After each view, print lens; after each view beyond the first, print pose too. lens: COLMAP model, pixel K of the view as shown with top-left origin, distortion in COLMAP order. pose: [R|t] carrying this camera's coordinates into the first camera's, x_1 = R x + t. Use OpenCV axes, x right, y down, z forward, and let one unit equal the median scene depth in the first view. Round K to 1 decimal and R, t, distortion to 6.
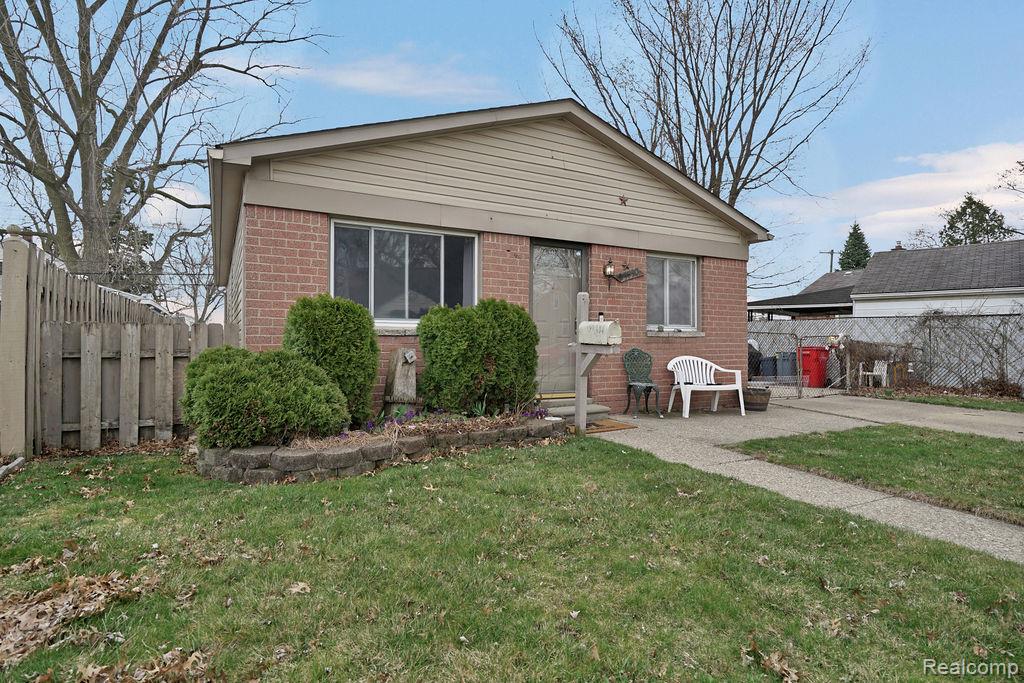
lens RADIAL K [[537.0, 0, 514.6], [0, 537.0, 336.2], [0, 0, 1]] dist [-0.004049, 0.001374]
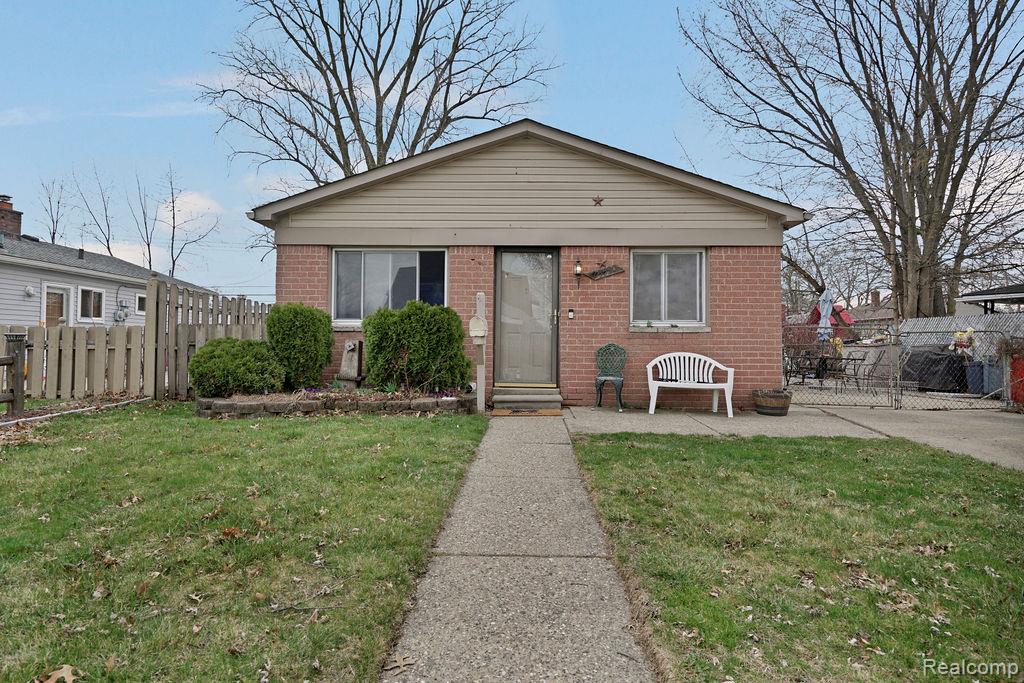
lens RADIAL K [[537.0, 0, 509.9], [0, 537.0, 337.1], [0, 0, 1]] dist [-0.004049, 0.001374]
pose [[0.863092, -0.004908, -0.505023, 0.578453], [0.001098, 0.999969, -0.007840, 0.018246], [0.505046, 0.006212, 0.863070, 0.019462]]
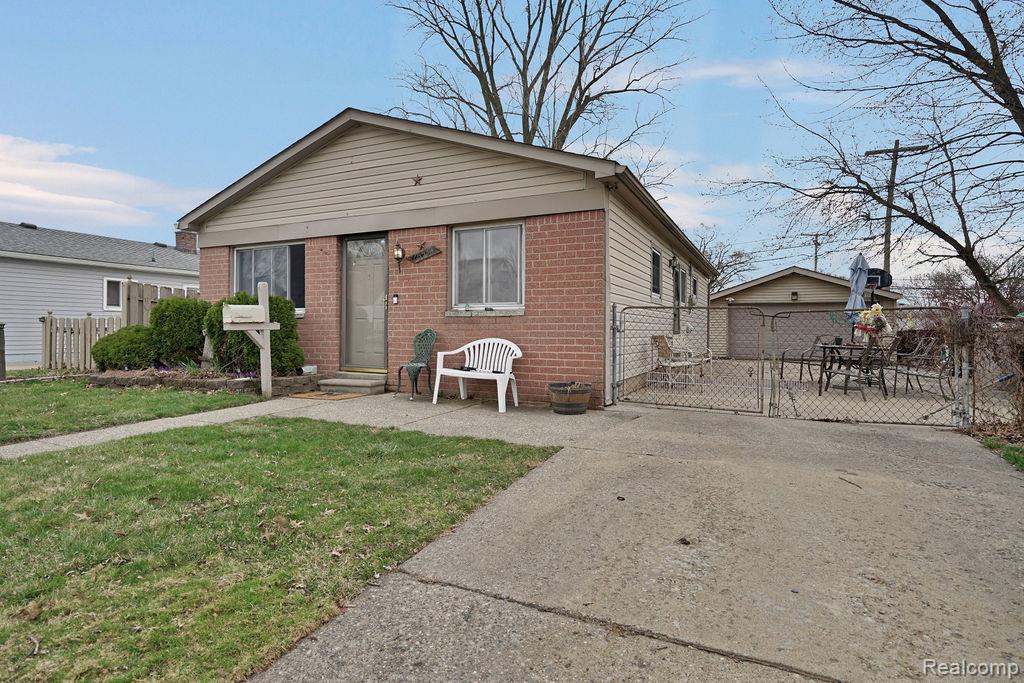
lens RADIAL K [[537.0, 0, 506.6], [0, 537.0, 337.9], [0, 0, 1]] dist [-0.004049, 0.001374]
pose [[0.572315, 0.011895, -0.819948, 1.116829], [0.006388, 0.999800, 0.018963, 0.021579], [0.820009, -0.016090, 0.572124, 0.560471]]
